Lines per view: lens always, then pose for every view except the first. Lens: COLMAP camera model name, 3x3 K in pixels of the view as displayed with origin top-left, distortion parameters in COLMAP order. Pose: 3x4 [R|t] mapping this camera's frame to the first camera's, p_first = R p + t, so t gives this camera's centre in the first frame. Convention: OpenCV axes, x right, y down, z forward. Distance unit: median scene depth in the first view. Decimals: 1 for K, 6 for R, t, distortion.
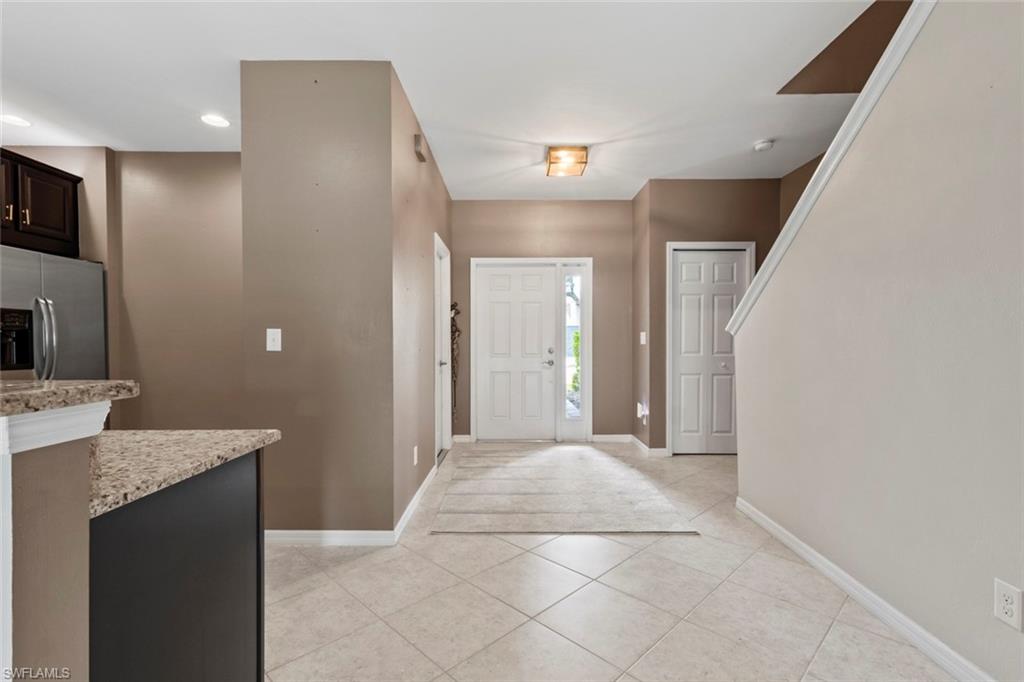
lens RADIAL K [[472.4, 0, 512.0], [0, 472.4, 341.0], [0, 0, 1]] dist [0.002771, 0.000377]
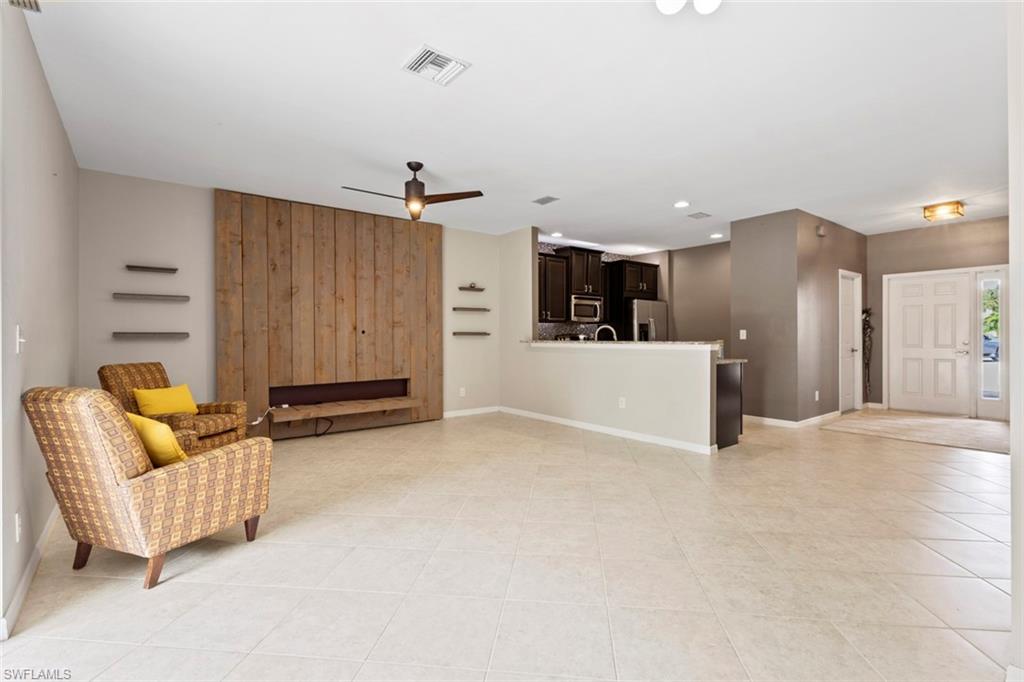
lens RADIAL K [[472.4, 0, 512.0], [0, 472.4, 341.0], [0, 0, 1]] dist [0.002771, 0.000377]
pose [[0.618799, 0.006841, -0.785519, 0.461070], [0.000506, 0.999958, 0.009107, 0.005244], [0.785549, -0.006033, 0.618770, -0.988437]]
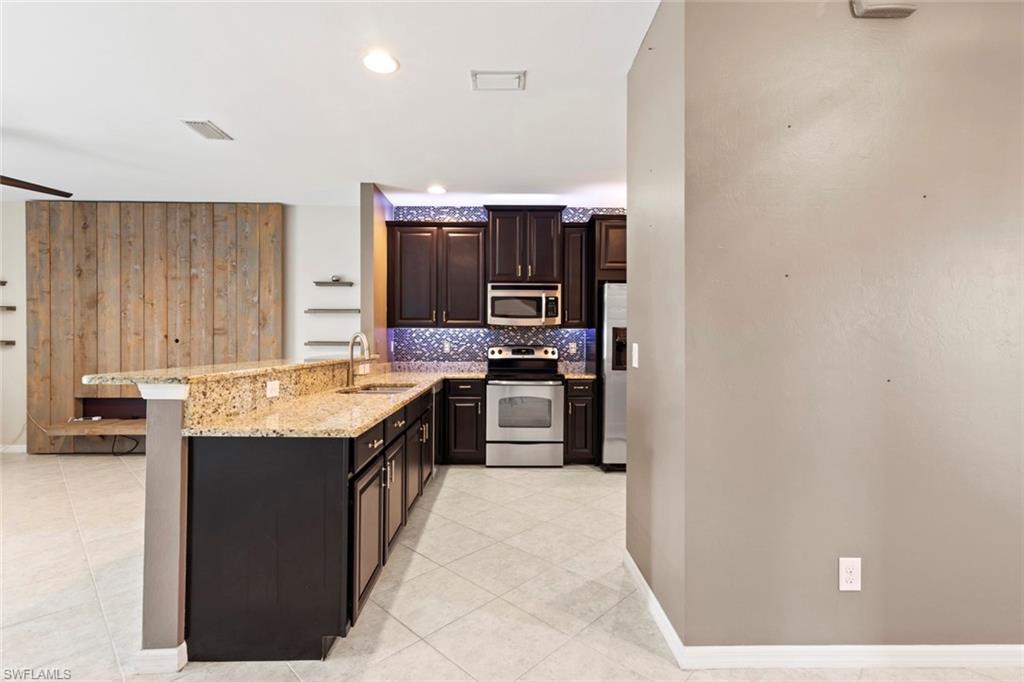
lens RADIAL K [[468.4, 0, 516.0], [0, 468.4, 343.1], [0, 0, 1]] dist [0.002127, 0.000248]
pose [[0.021992, 0.004941, -0.999746, 0.287453], [-0.009023, 0.999948, 0.004743, -0.018959], [0.999717, 0.008916, 0.022035, 0.533005]]
